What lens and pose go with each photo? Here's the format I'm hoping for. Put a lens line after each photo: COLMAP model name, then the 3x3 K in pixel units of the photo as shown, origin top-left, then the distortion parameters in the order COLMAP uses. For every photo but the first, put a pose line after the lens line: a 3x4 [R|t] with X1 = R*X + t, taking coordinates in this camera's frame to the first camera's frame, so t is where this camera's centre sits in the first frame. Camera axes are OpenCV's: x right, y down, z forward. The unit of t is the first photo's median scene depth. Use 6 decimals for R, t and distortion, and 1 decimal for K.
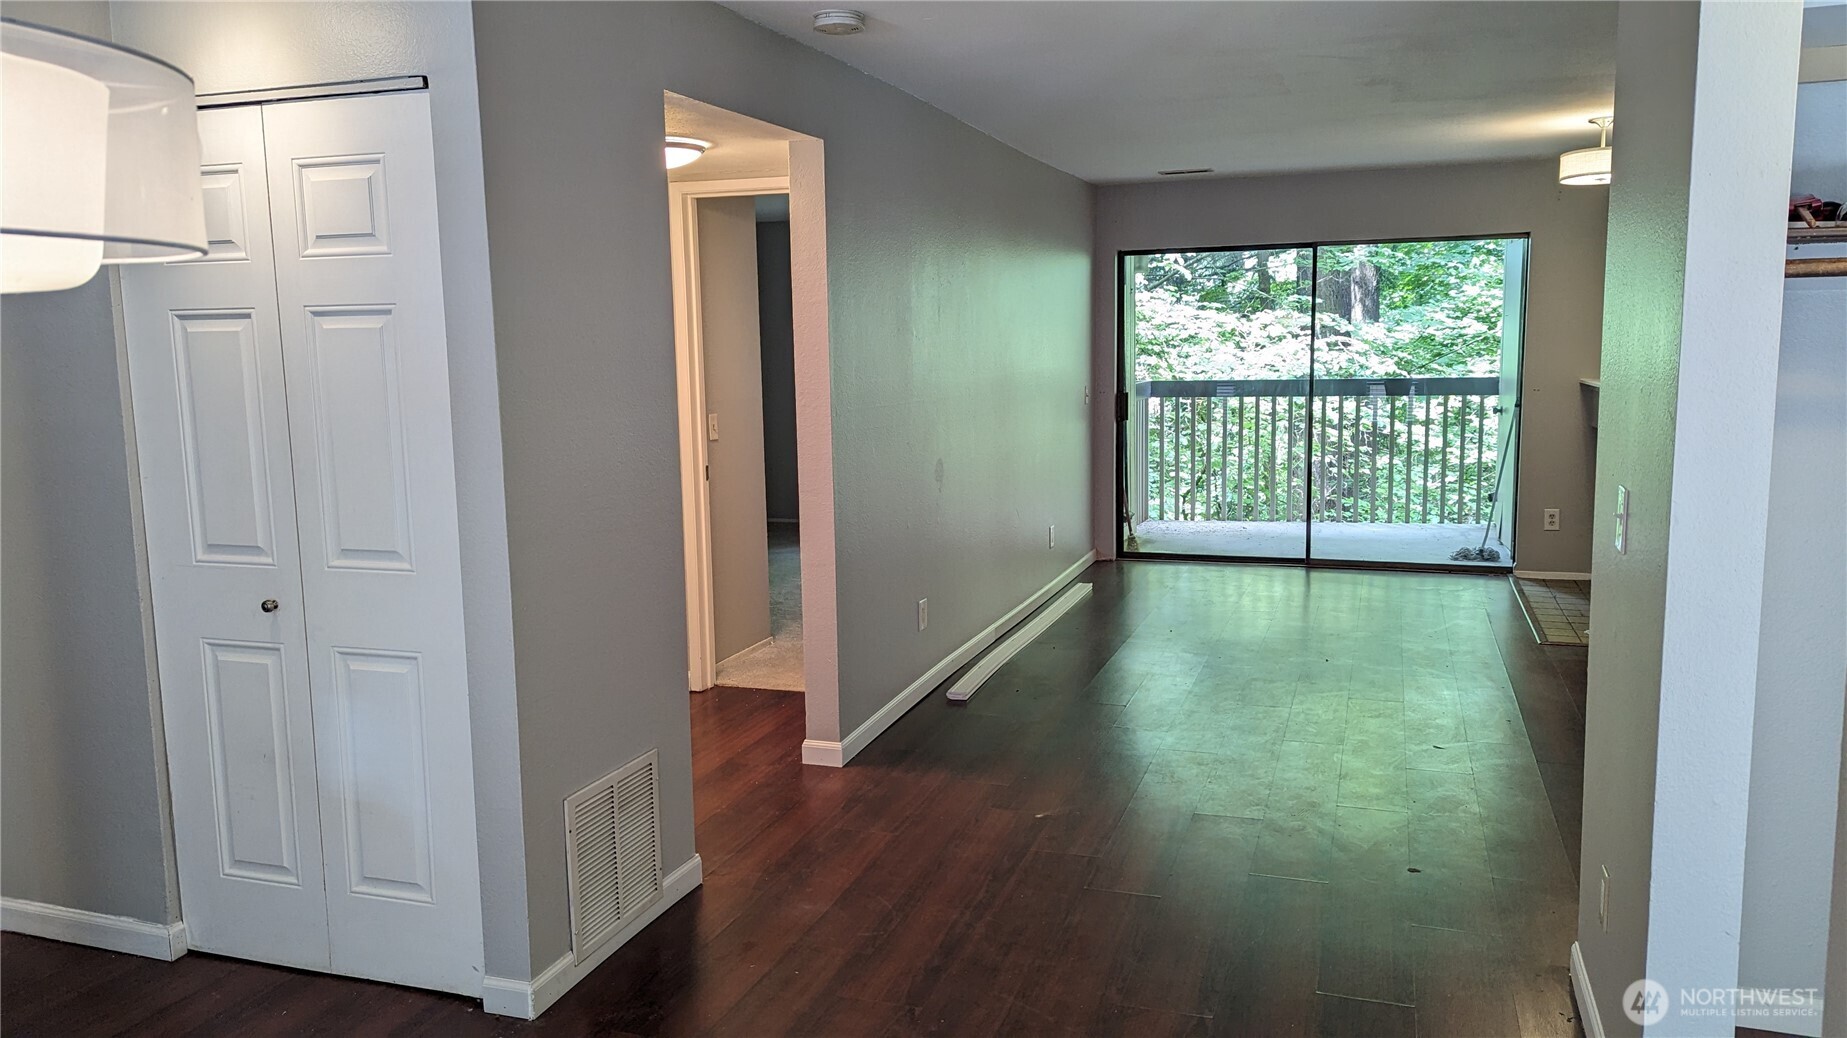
lens RADIAL K [[1325.6, 0, 924.0], [0, 1325.6, 517.9], [0, 0, 1]] dist [0.039722, -0.002200]
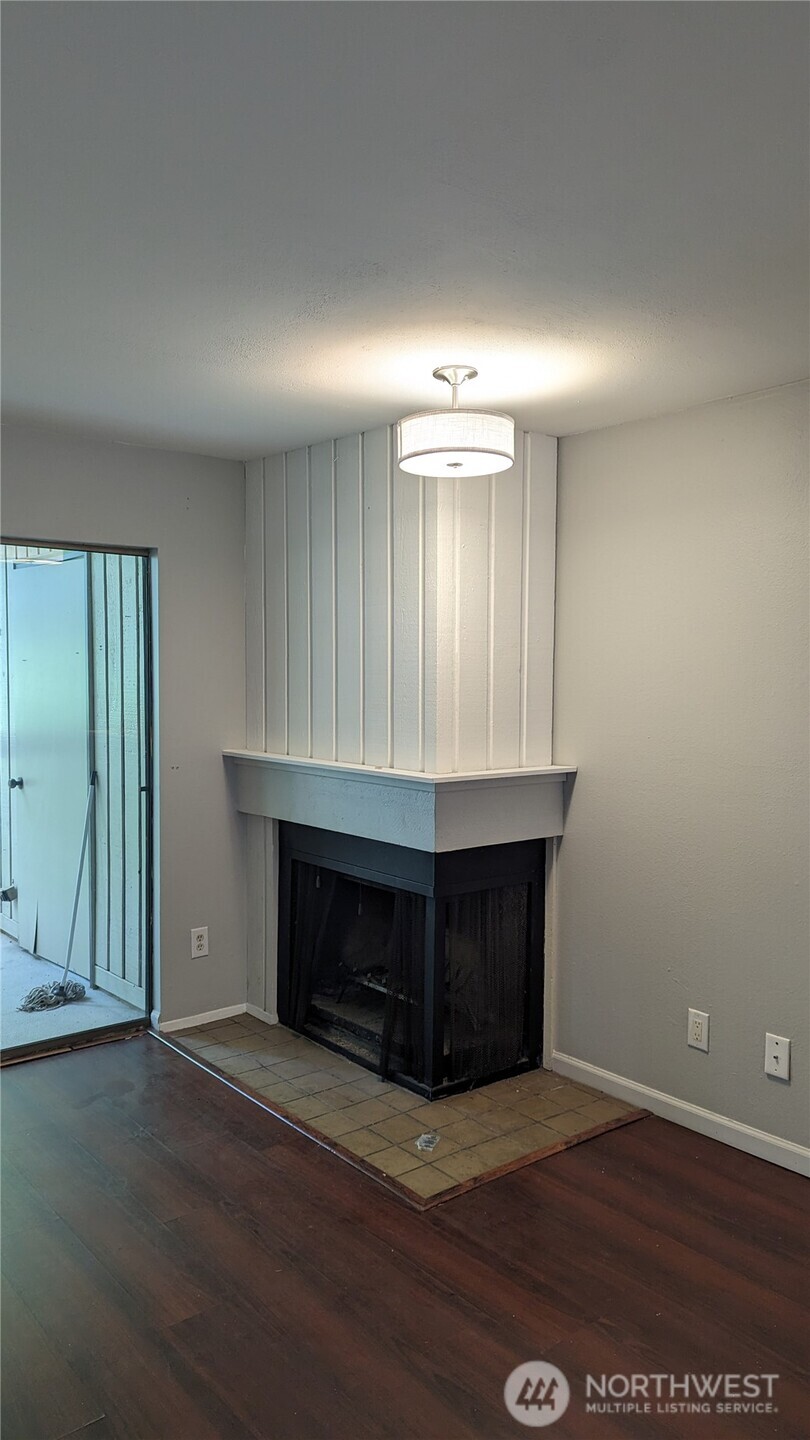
lens RADIAL K [[1033.5, 0, 405.9], [0, 1033.5, 719.8], [0, 0, 1]] dist [0.039722, -0.002200]
pose [[0.516254, -0.026055, 0.856039, 0.045522], [0.099910, 0.994545, -0.029982, -0.091383], [-0.850588, 0.101005, 0.516041, 0.599267]]
